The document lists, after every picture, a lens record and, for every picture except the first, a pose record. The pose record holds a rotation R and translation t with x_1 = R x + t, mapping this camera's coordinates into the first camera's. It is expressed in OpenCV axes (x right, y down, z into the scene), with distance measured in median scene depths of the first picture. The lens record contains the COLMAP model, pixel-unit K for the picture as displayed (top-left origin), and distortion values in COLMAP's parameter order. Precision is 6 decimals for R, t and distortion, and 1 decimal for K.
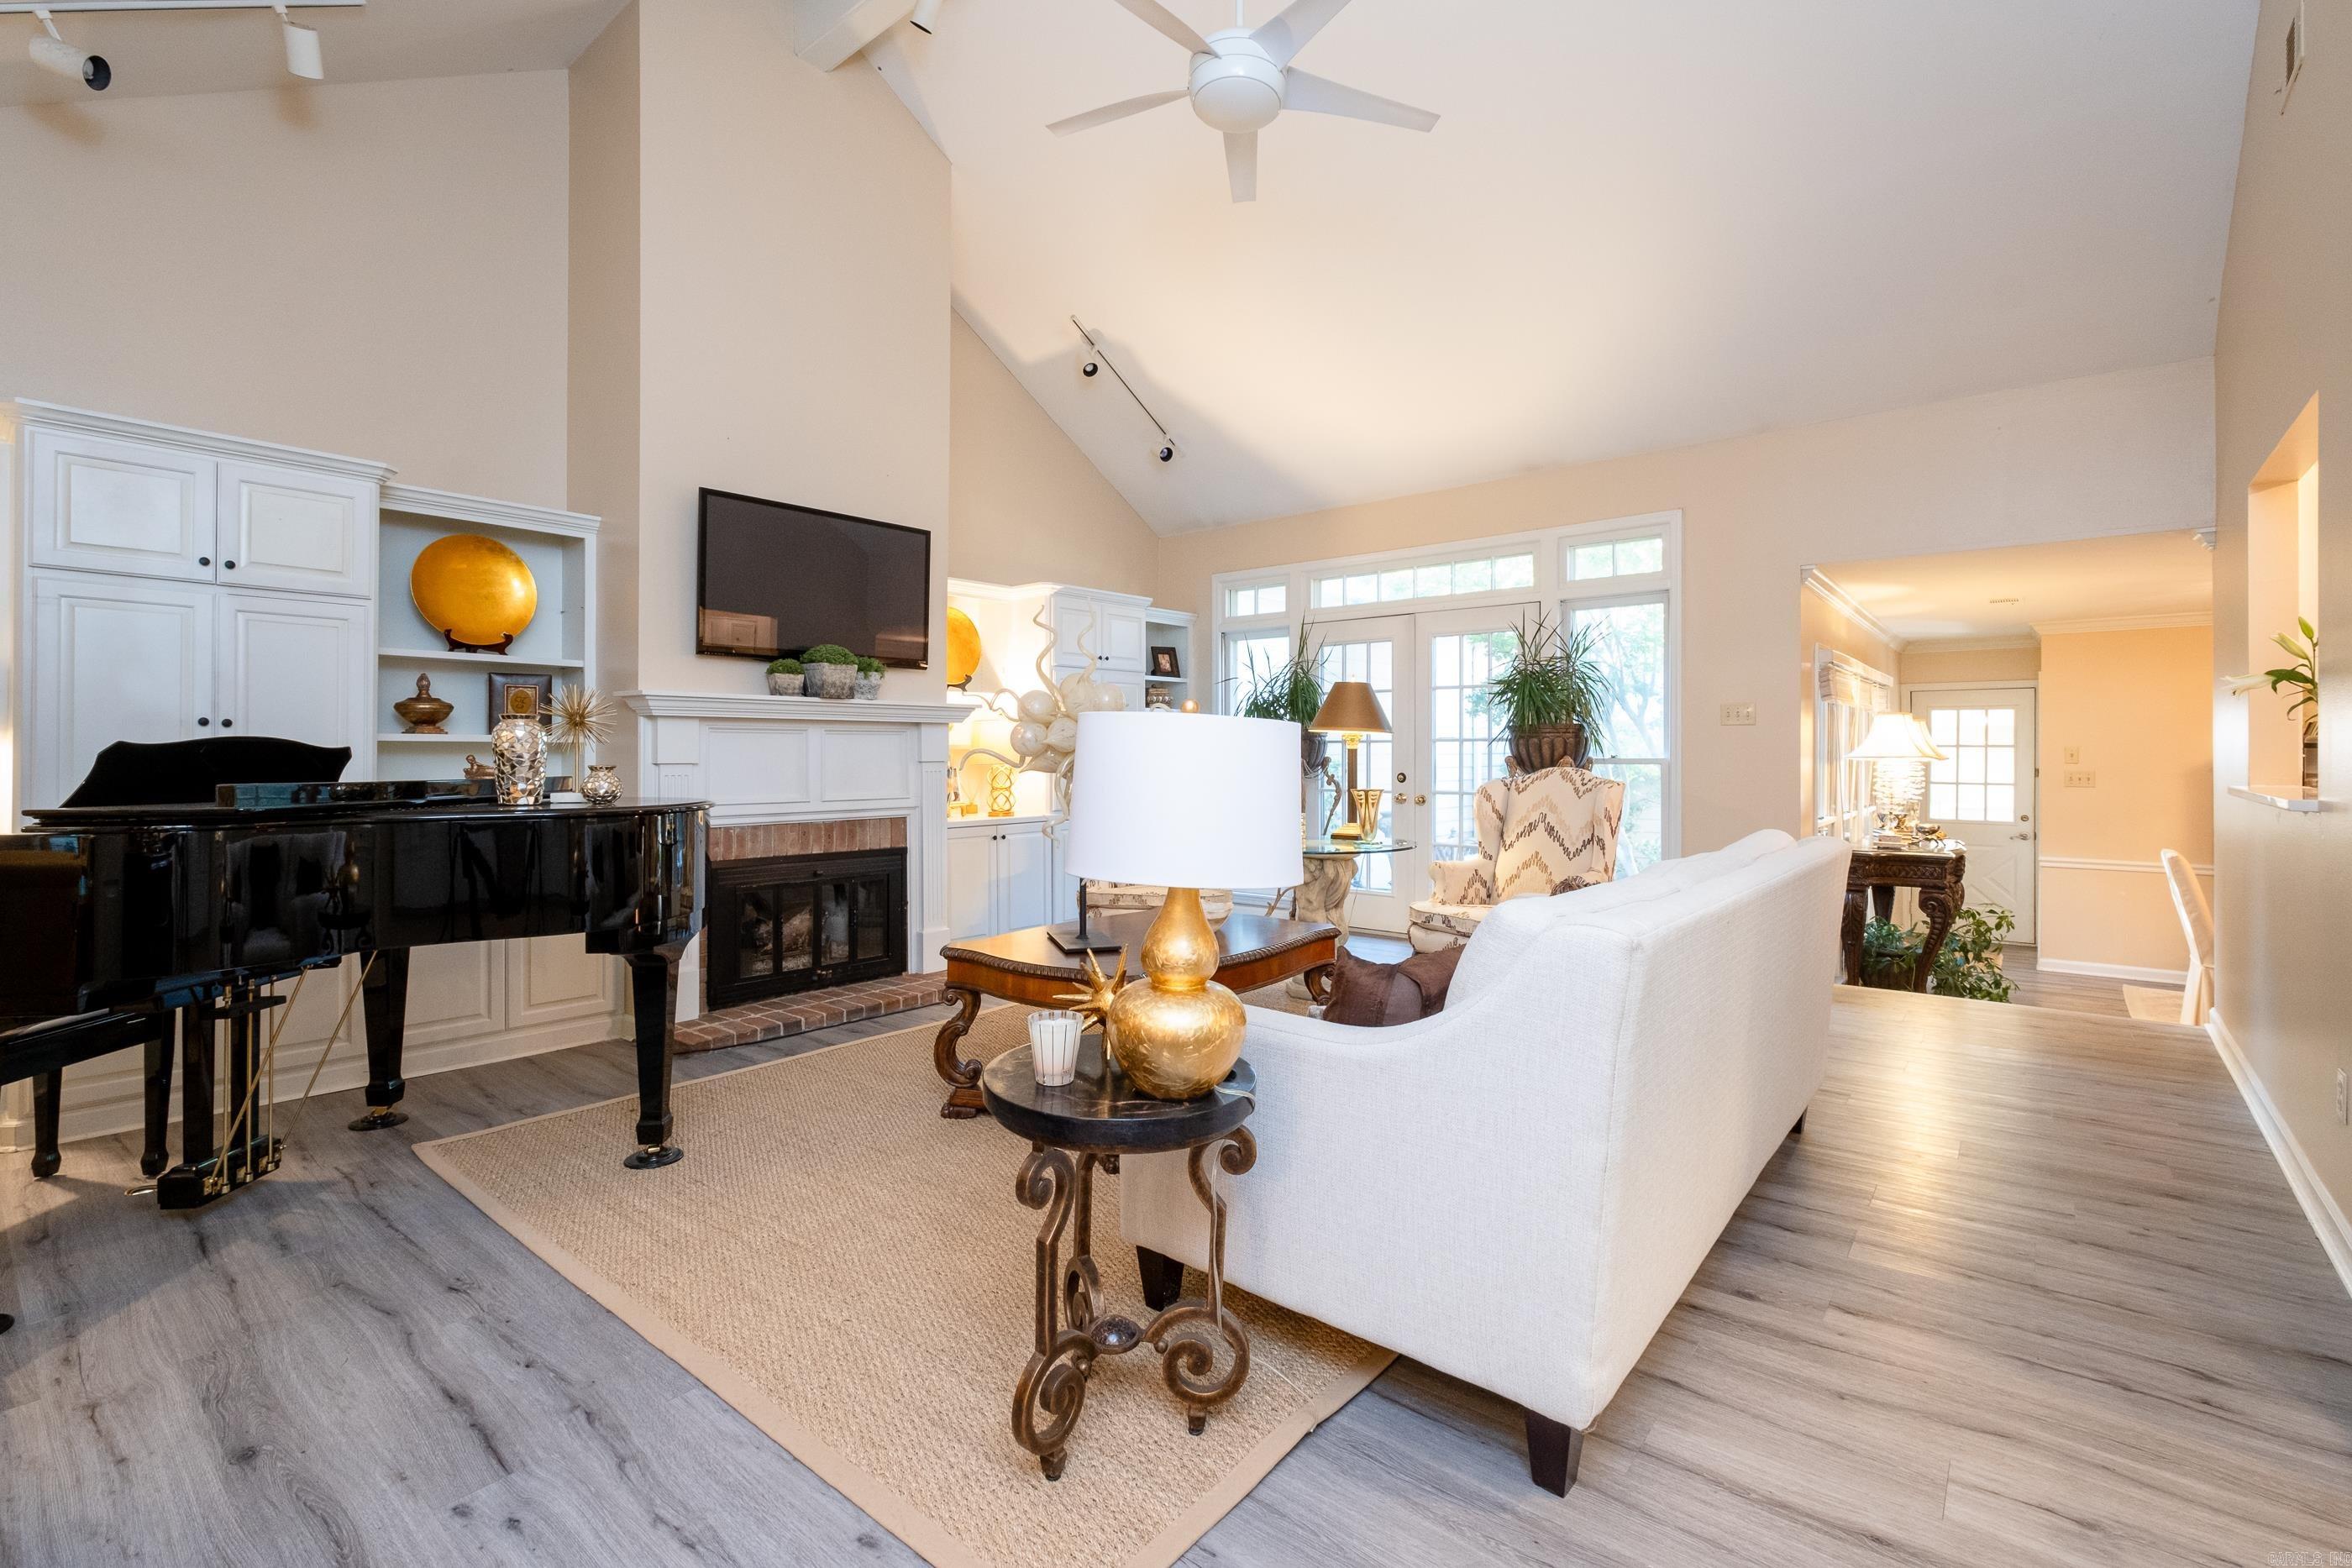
lens RADIAL K [[1061.1, 0, 1173.8], [0, 1061.1, 752.2], [0, 0, 1]] dist [-0.005179, -0.000206]
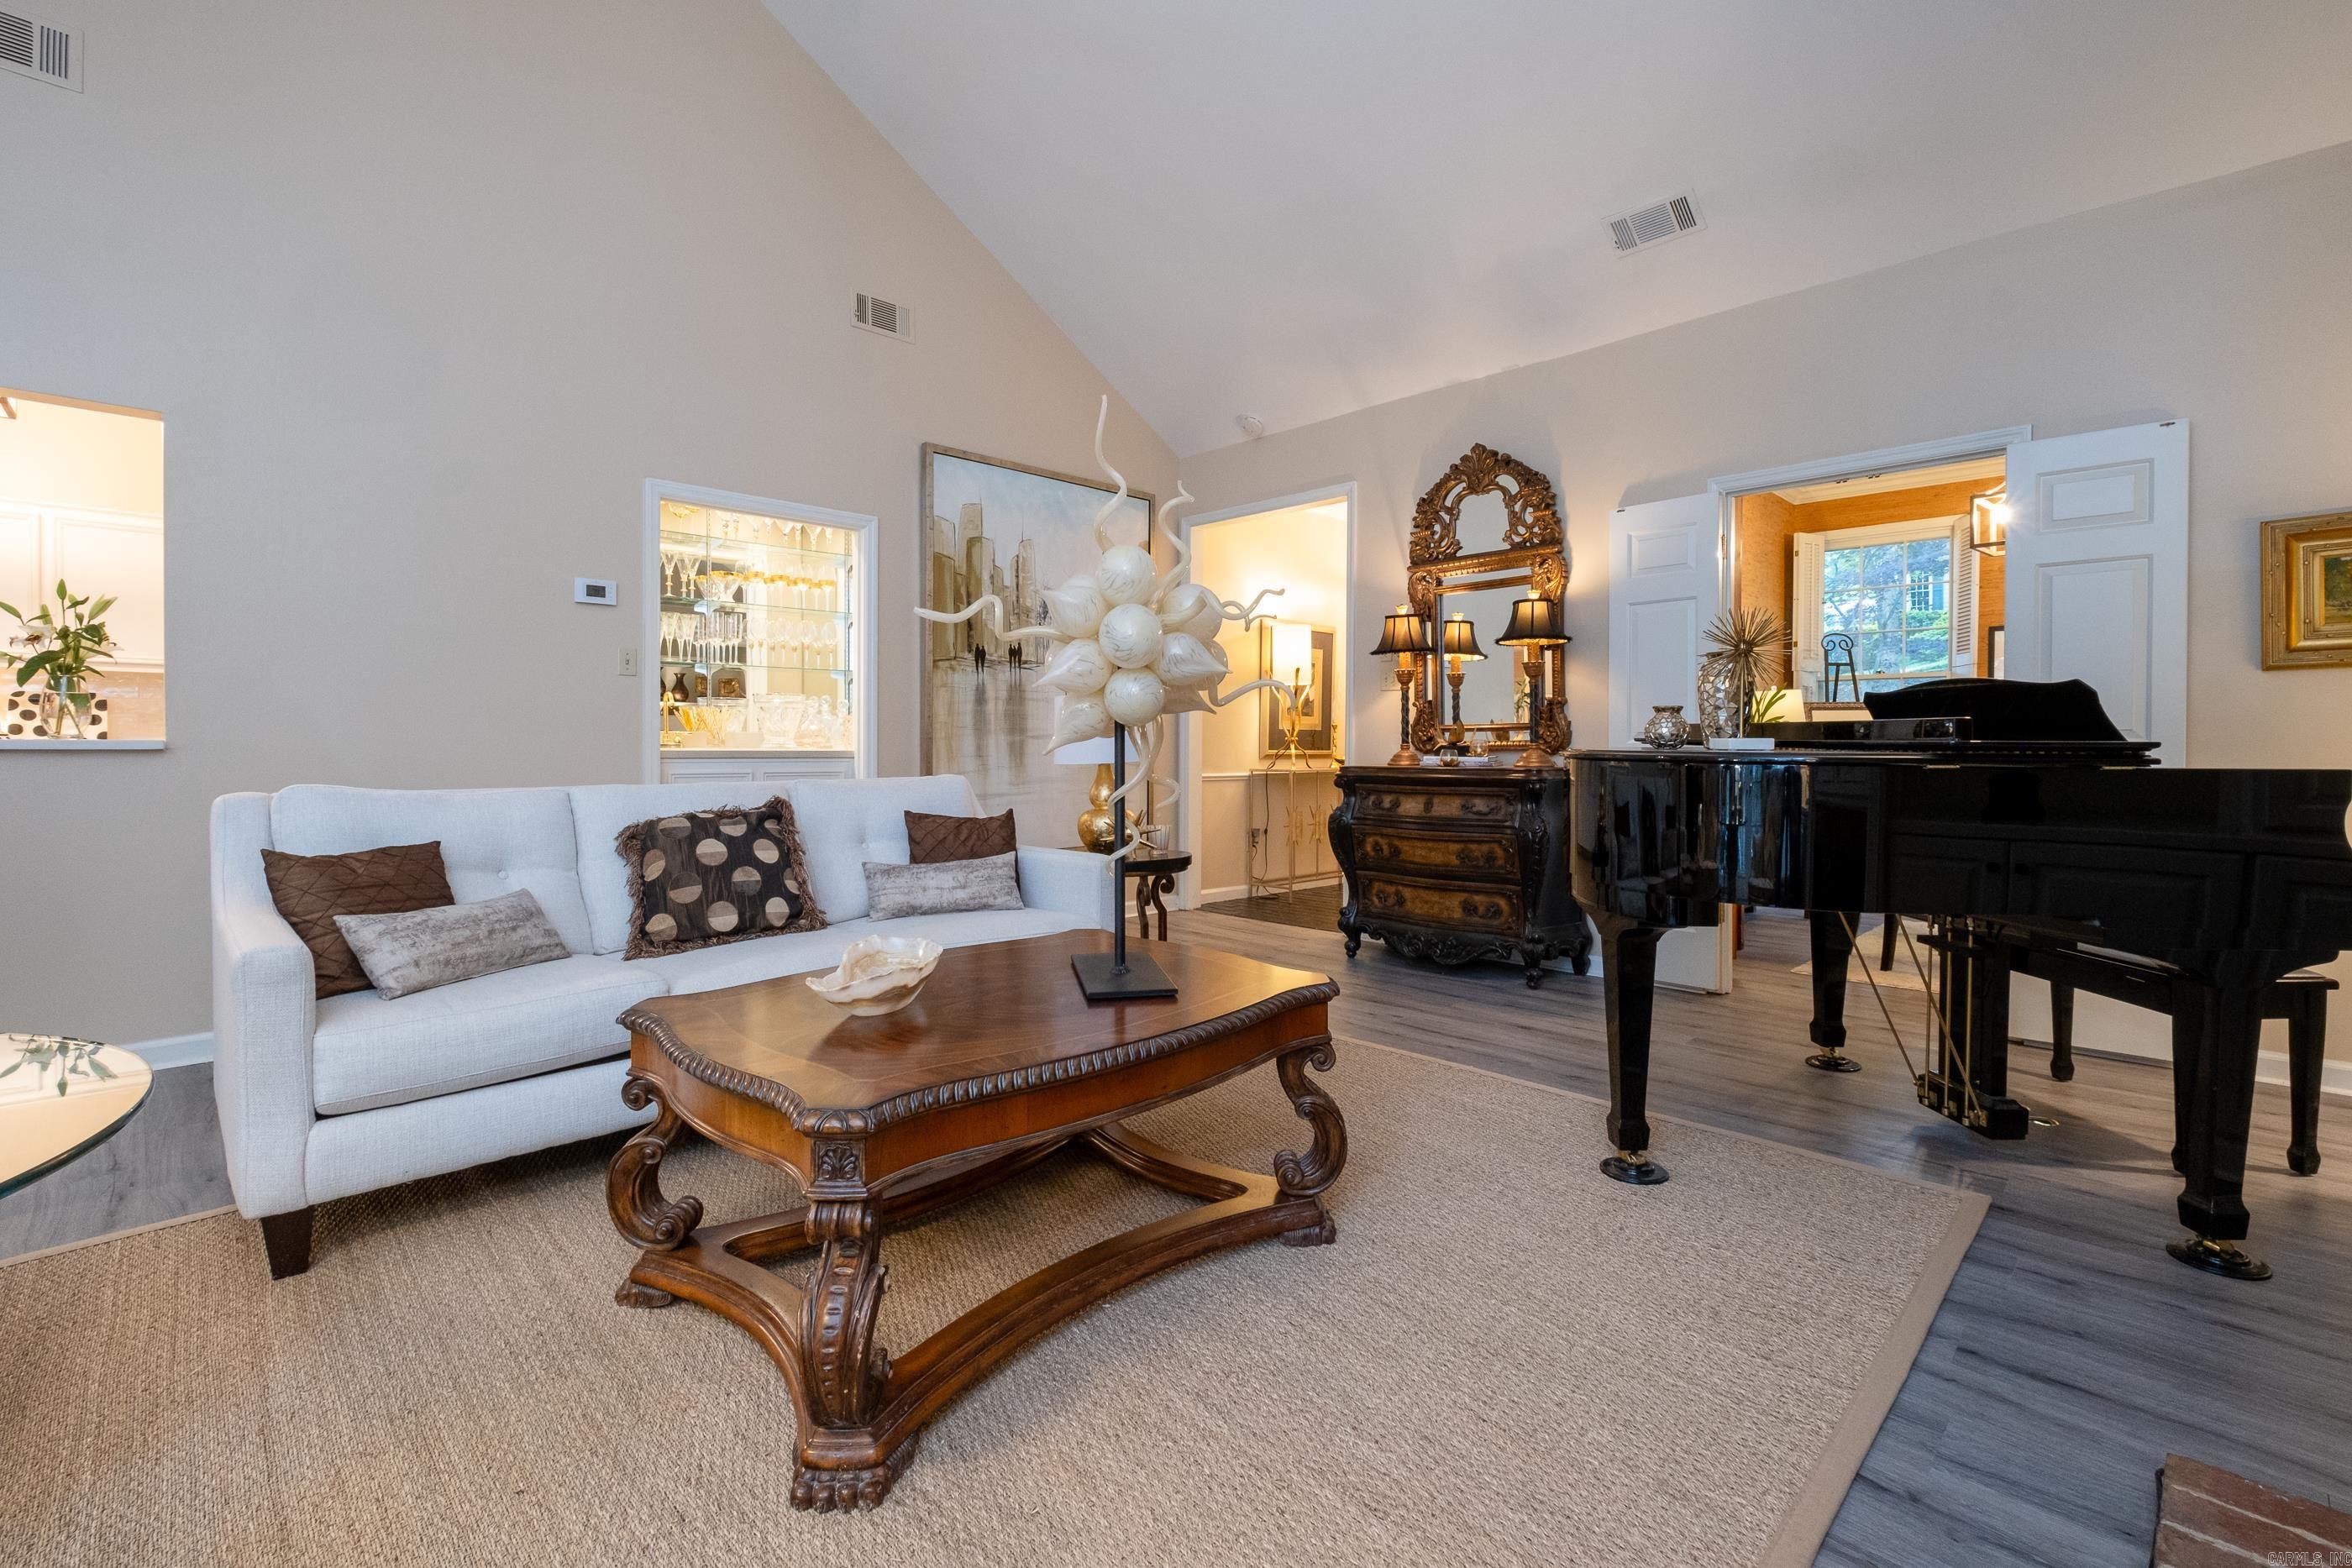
lens RADIAL K [[1050.9, 0, 1204.6], [0, 1050.9, 757.5], [0, 0, 1]] dist [-0.002298, 0.000170]
pose [[-0.997705, -0.002560, 0.067657, -0.123301], [-0.001843, 0.999941, 0.010661, 0.026844], [-0.067681, 0.010512, -0.997652, 1.118343]]
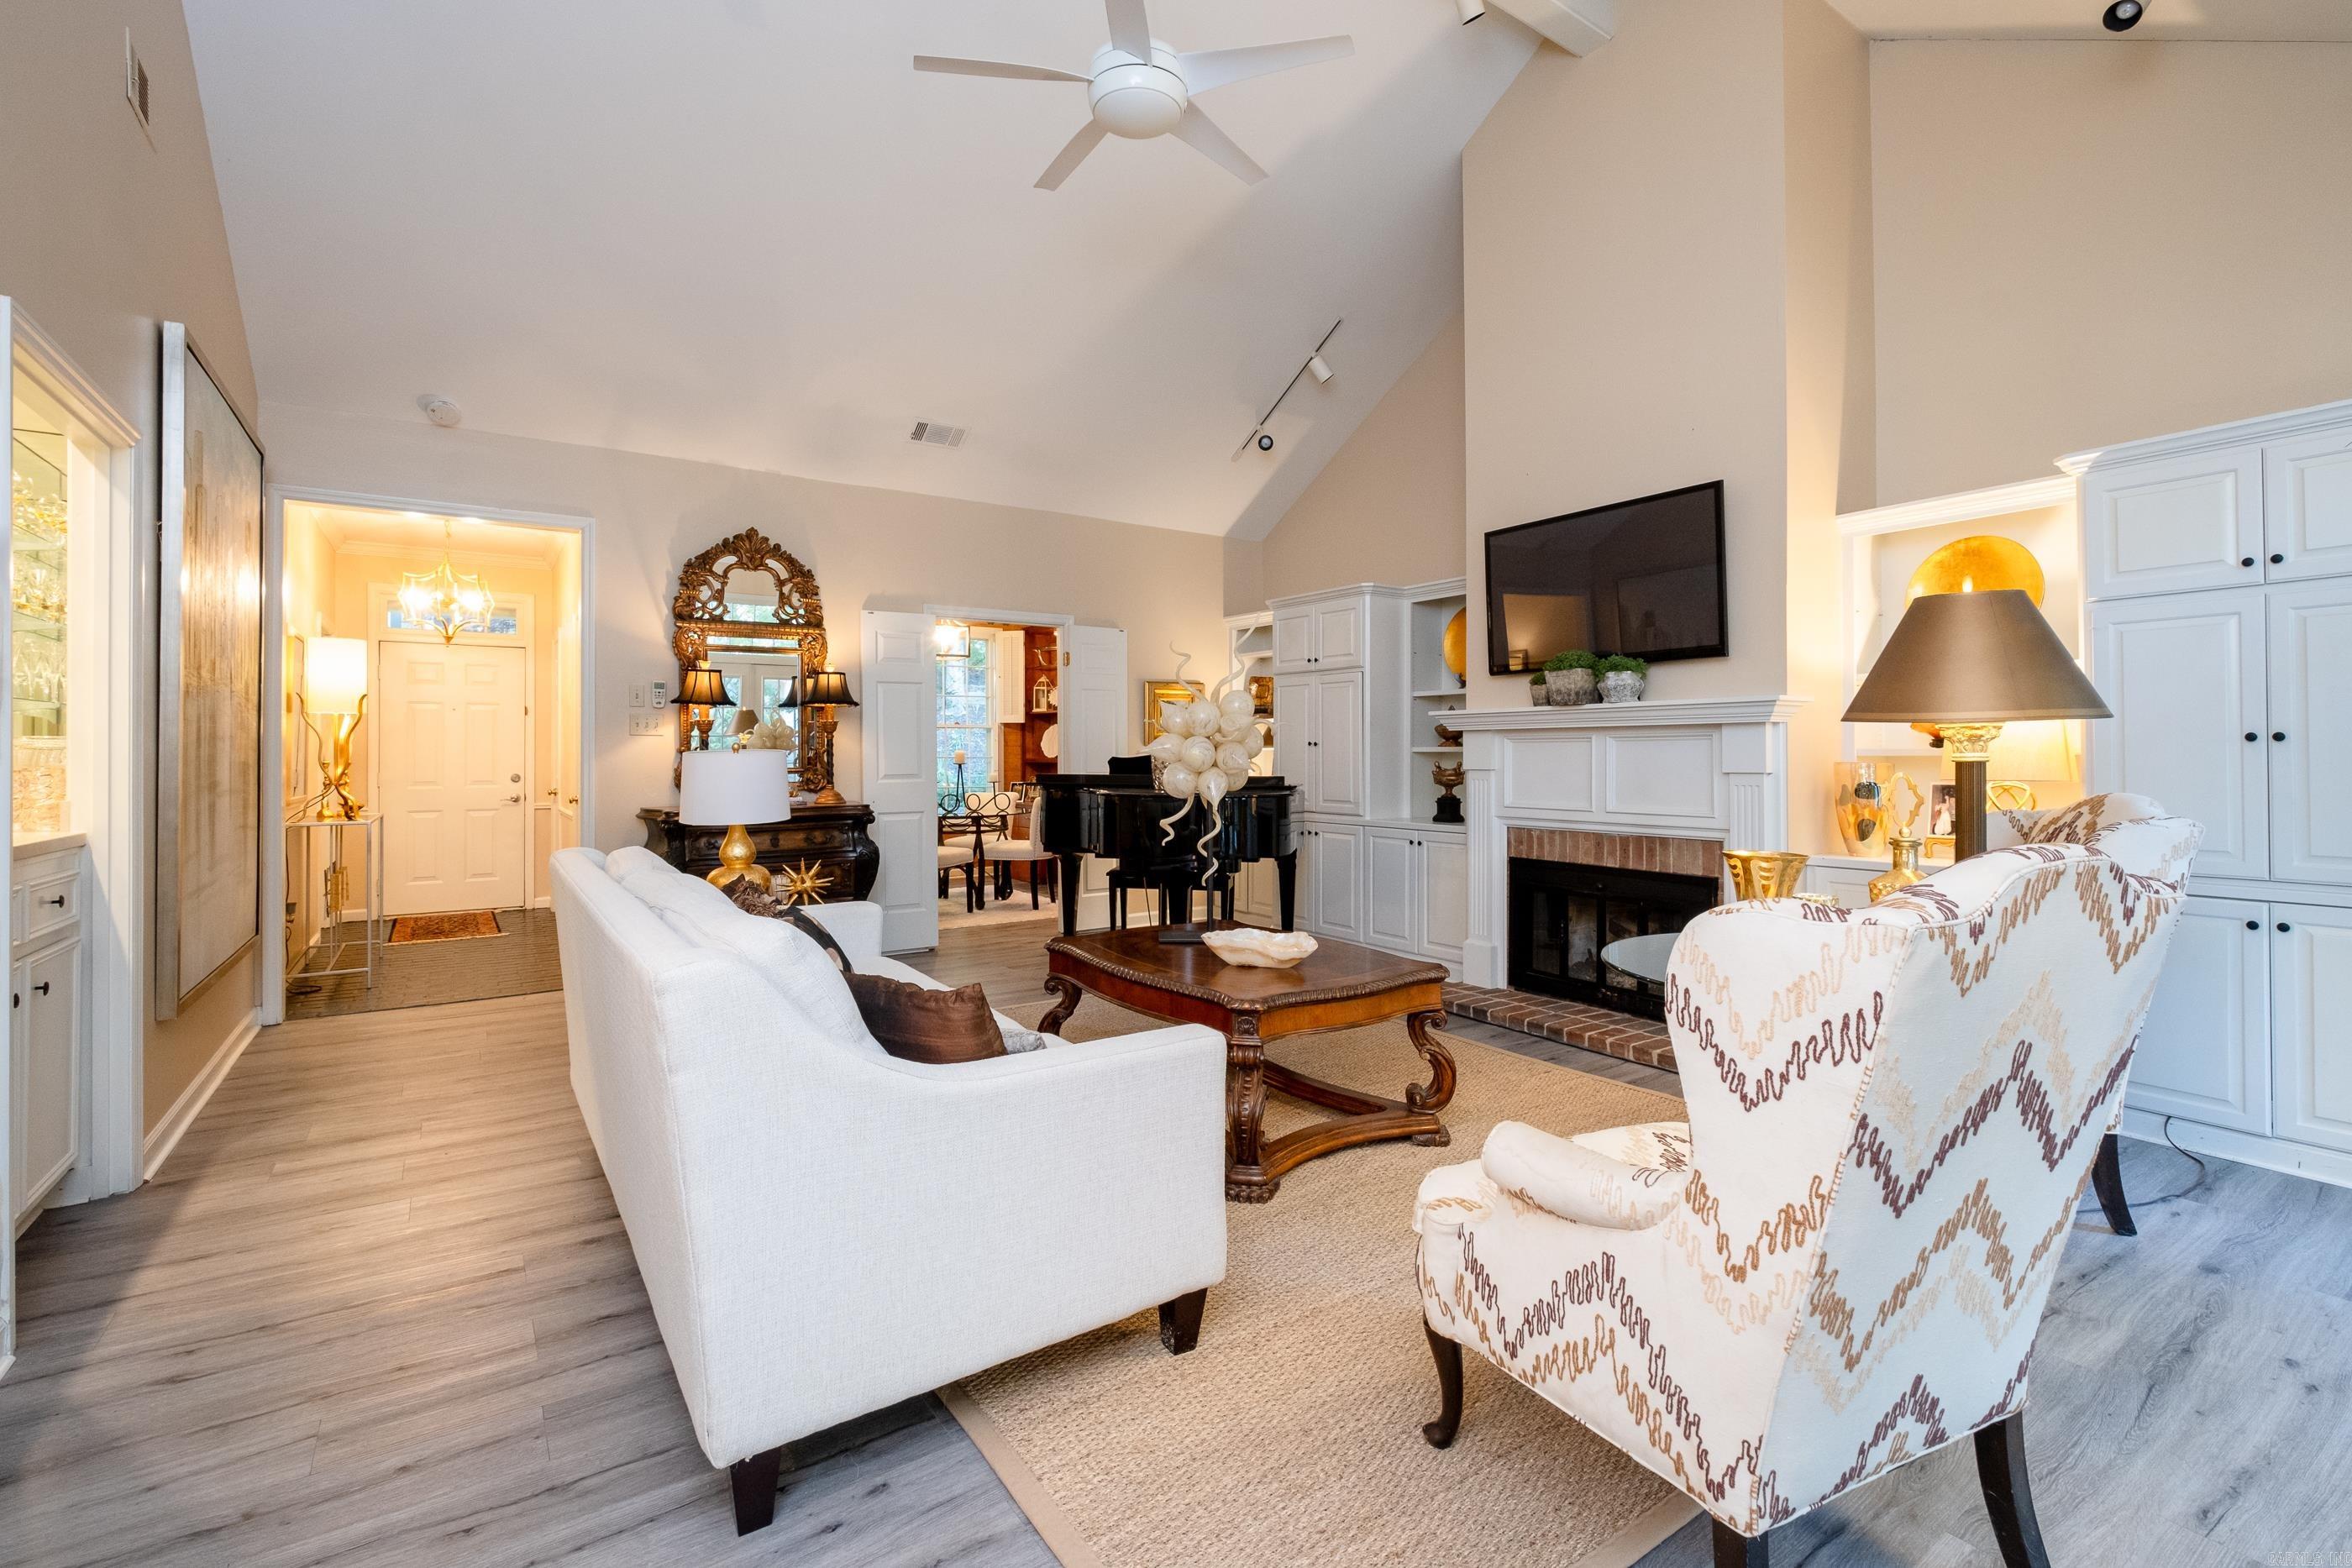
lens RADIAL K [[1031.9, 0, 1172.7], [0, 1031.9, 747.9], [0, 0, 1]] dist [-0.000555, -0.000003]
pose [[-0.271200, -0.003954, -0.962515, 0.651711], [0.006193, 0.999964, -0.005853, -0.008112], [0.962503, -0.007548, -0.271165, 0.859075]]
